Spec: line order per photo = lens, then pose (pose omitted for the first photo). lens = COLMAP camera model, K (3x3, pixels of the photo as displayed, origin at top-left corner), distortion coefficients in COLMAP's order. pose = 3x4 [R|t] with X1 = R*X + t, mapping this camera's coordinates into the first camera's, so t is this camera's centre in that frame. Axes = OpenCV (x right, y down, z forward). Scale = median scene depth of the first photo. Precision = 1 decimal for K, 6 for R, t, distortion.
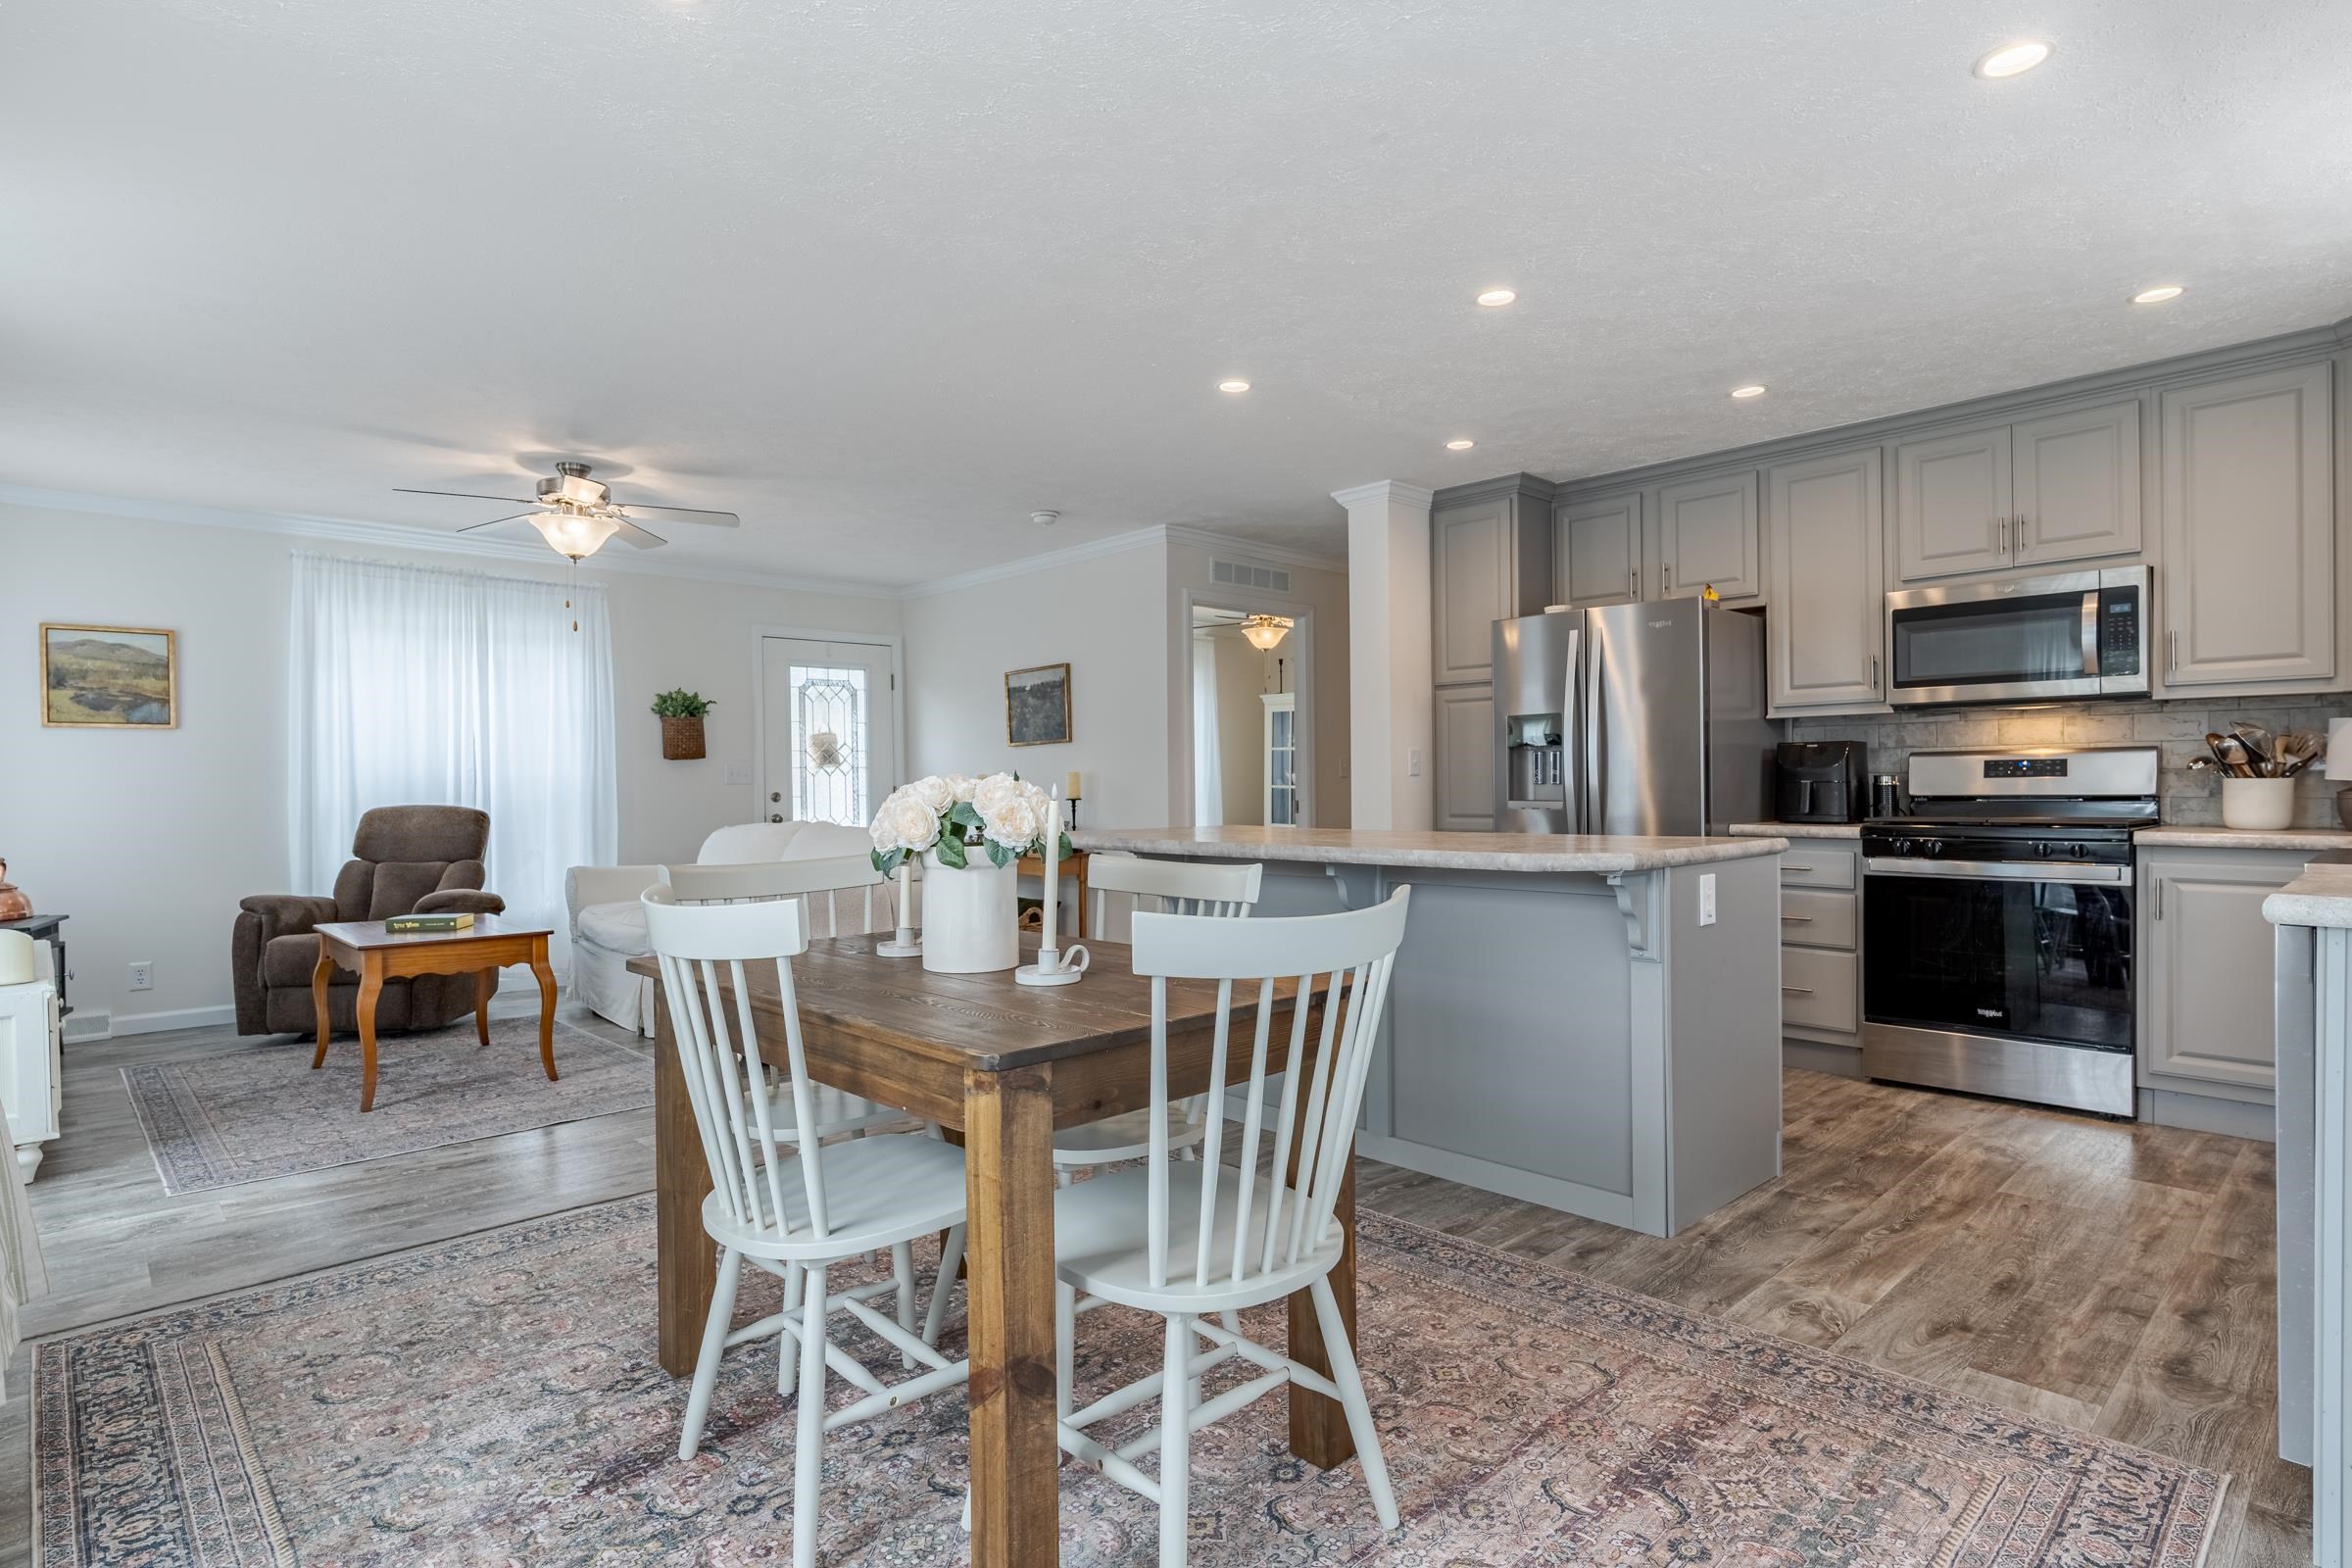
lens RADIAL K [[1204.4, 0, 1176.0], [0, 1204.4, 784.0], [0, 0, 1]] dist [-0.001118, -0.000157]
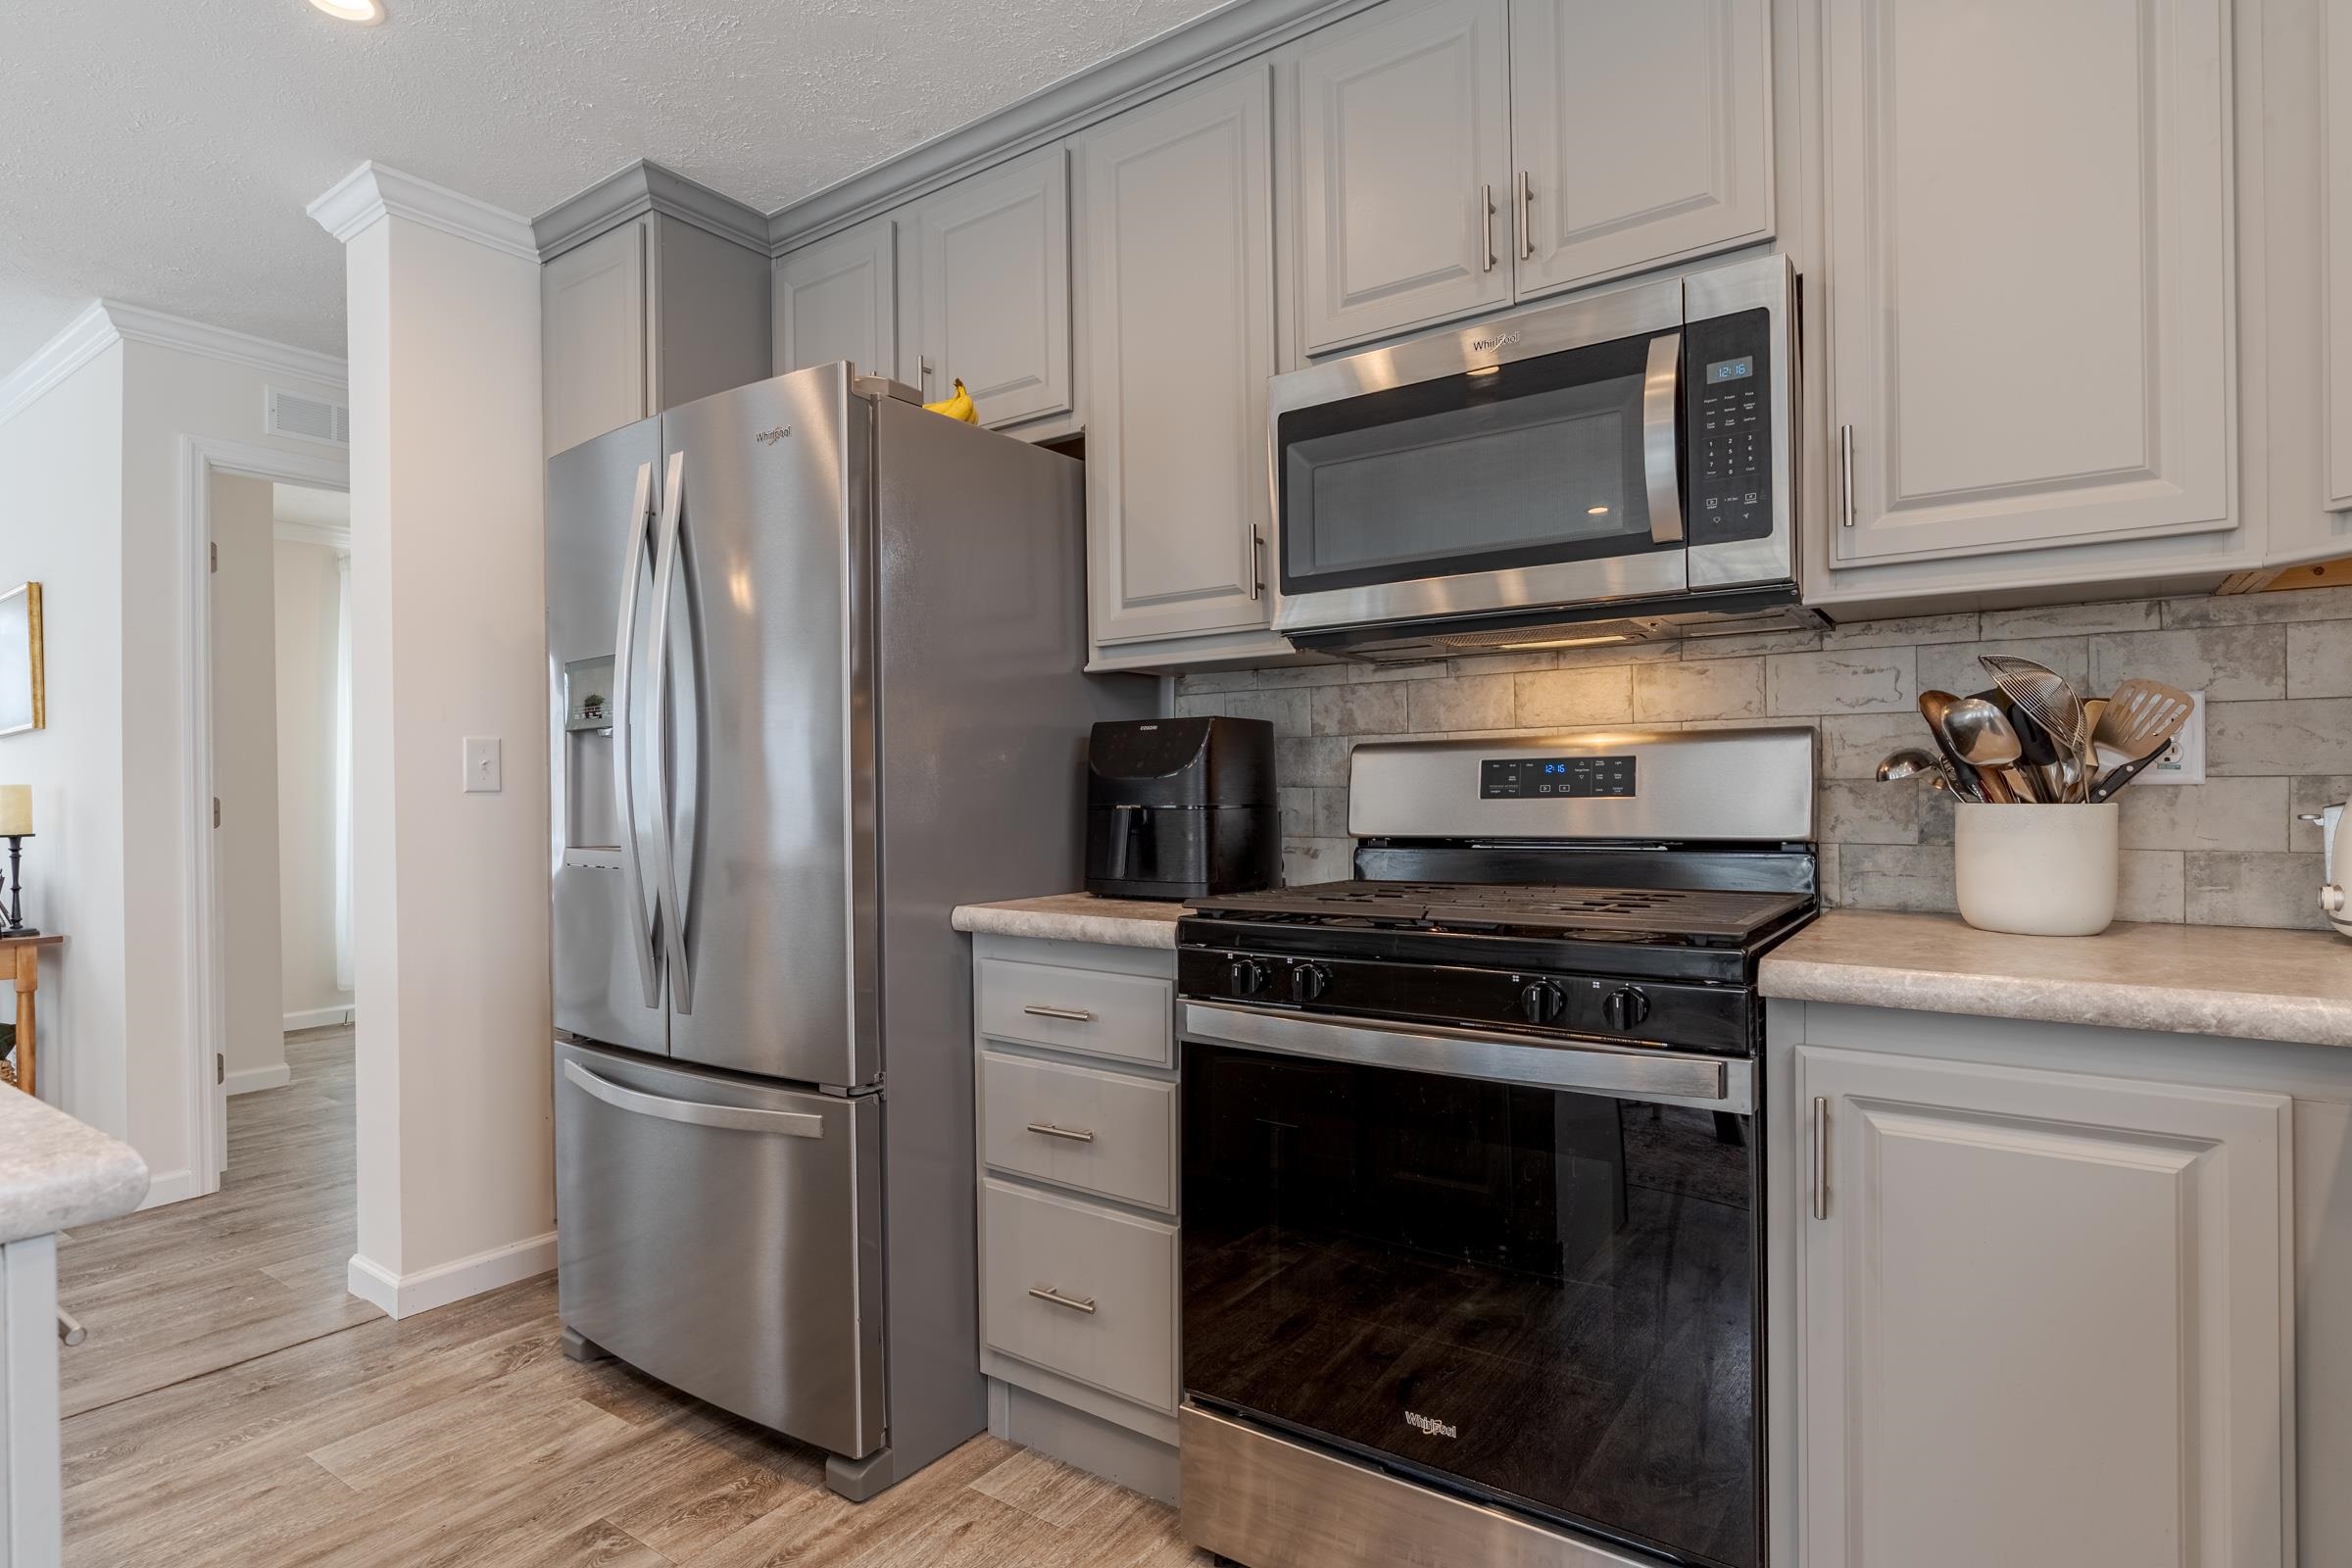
lens RADIAL K [[1204.4, 0, 1176.0], [0, 1204.4, 784.0], [0, 0, 1]] dist [-0.001118, -0.000157]
pose [[0.979696, -0.000809, 0.200489, 0.507943], [0.002312, 0.999971, -0.007260, -0.008300], [-0.200477, 0.007576, 0.979669, 0.626518]]
